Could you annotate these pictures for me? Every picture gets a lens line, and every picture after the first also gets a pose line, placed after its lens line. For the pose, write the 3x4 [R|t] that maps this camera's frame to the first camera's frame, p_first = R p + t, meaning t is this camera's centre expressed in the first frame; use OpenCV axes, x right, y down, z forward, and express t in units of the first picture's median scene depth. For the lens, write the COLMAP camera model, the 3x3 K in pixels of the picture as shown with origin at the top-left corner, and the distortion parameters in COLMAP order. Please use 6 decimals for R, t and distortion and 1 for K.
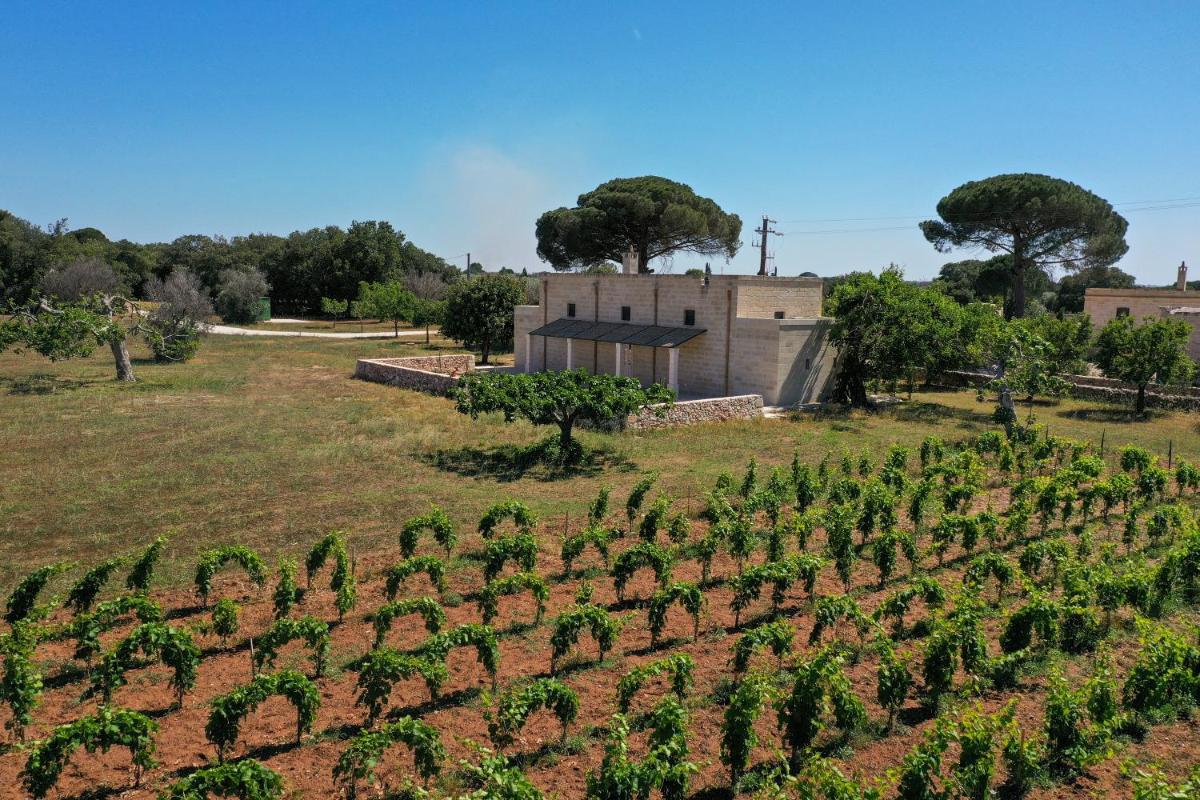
lens RADIAL K [[938.1, 0, 600.0], [0, 938.1, 400.0], [0, 0, 1]] dist [0.004970, 0.007947]
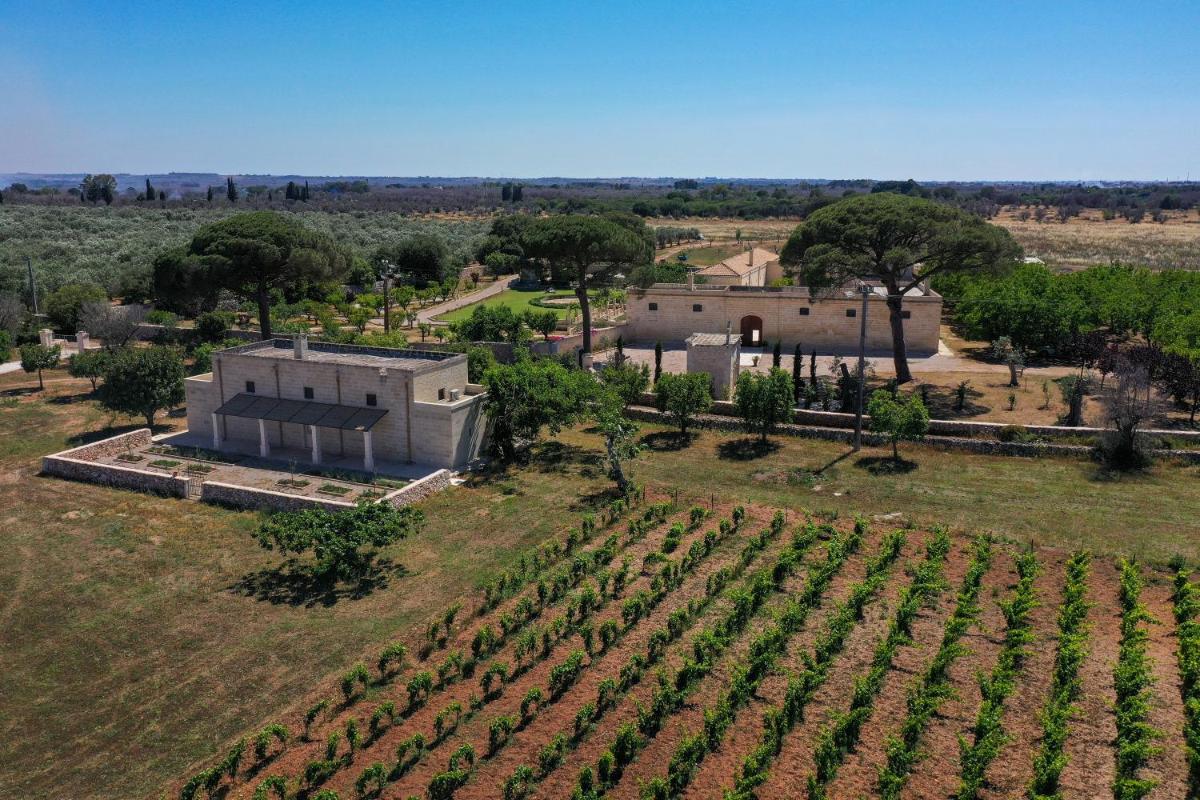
lens RADIAL K [[938.1, 0, 600.0], [0, 938.1, 400.0], [0, 0, 1]] dist [0.004970, 0.007947]
pose [[0.890383, -0.116277, 0.440110, -0.185809], [0.080544, 0.991814, 0.099089, -0.188501], [-0.448029, -0.052778, 0.892460, -0.258625]]
